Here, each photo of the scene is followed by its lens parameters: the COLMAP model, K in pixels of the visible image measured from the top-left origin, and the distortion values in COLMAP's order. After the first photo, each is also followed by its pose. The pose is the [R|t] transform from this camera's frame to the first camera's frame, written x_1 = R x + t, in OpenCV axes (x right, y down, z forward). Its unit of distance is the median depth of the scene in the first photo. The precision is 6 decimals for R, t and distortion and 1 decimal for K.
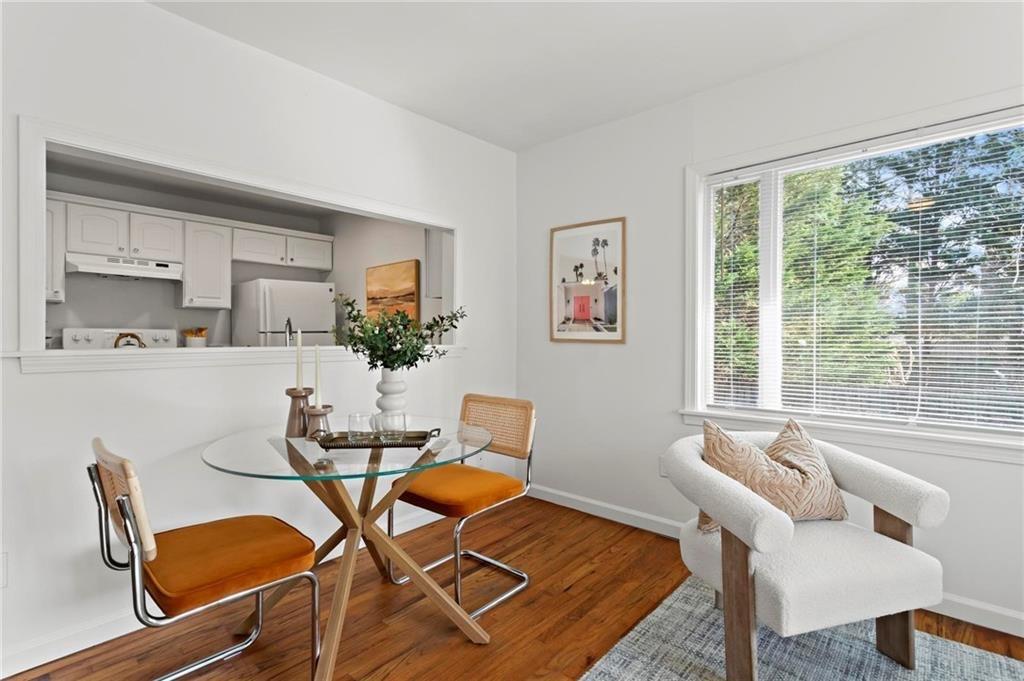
lens RADIAL K [[516.7, 0, 512.0], [0, 516.7, 340.5], [0, 0, 1]] dist [-0.000598, 0.000110]
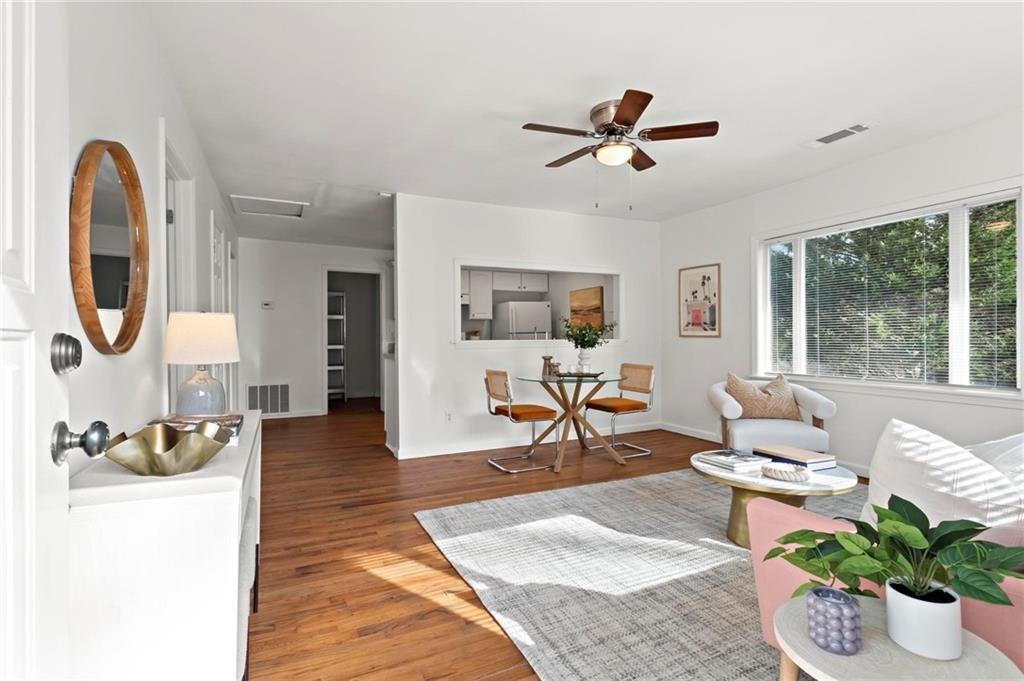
lens RADIAL K [[484.7, 0, 512.0], [0, 484.7, 340.5], [0, 0, 1]] dist [-0.002336, -0.000326]
pose [[0.926665, -0.005192, -0.375852, 0.178091], [0.005850, 0.999983, 0.000609, 0.010099], [0.375842, -0.002763, 0.926680, -0.714160]]
